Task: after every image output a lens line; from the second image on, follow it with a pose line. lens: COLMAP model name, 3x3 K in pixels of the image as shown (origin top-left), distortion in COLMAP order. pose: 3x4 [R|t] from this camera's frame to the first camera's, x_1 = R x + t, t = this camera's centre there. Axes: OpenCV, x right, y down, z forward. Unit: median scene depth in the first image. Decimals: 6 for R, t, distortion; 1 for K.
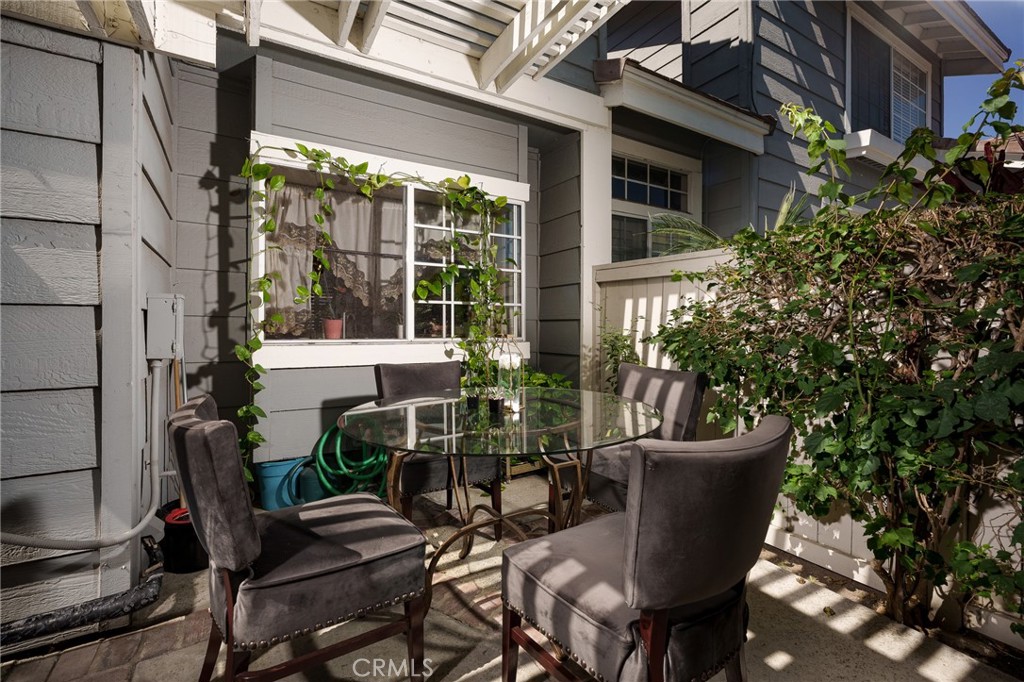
lens RADIAL K [[456.7, 0, 510.5], [0, 456.7, 327.4], [0, 0, 1]] dist [-0.000156, -0.000059]
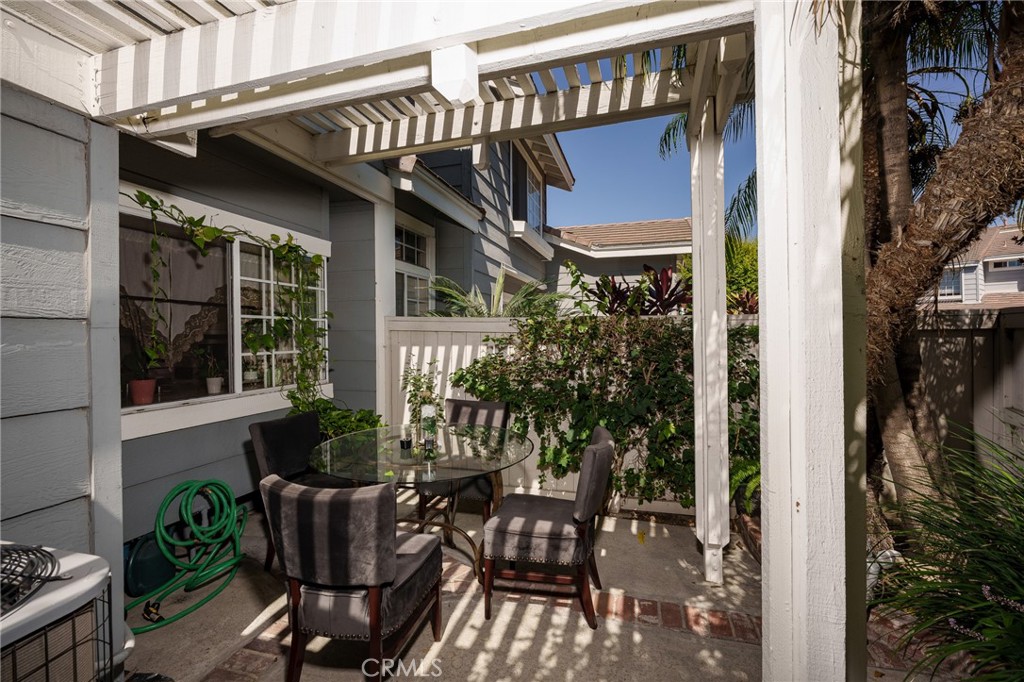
lens RADIAL K [[459.6, 0, 512.2], [0, 459.6, 336.5], [0, 0, 1]] dist [-0.001375, -0.000144]
pose [[0.731695, -0.003540, 0.681623, -0.439926], [0.004144, 0.999991, 0.000745, -0.090609], [-0.681620, 0.002279, 0.731703, -0.126226]]
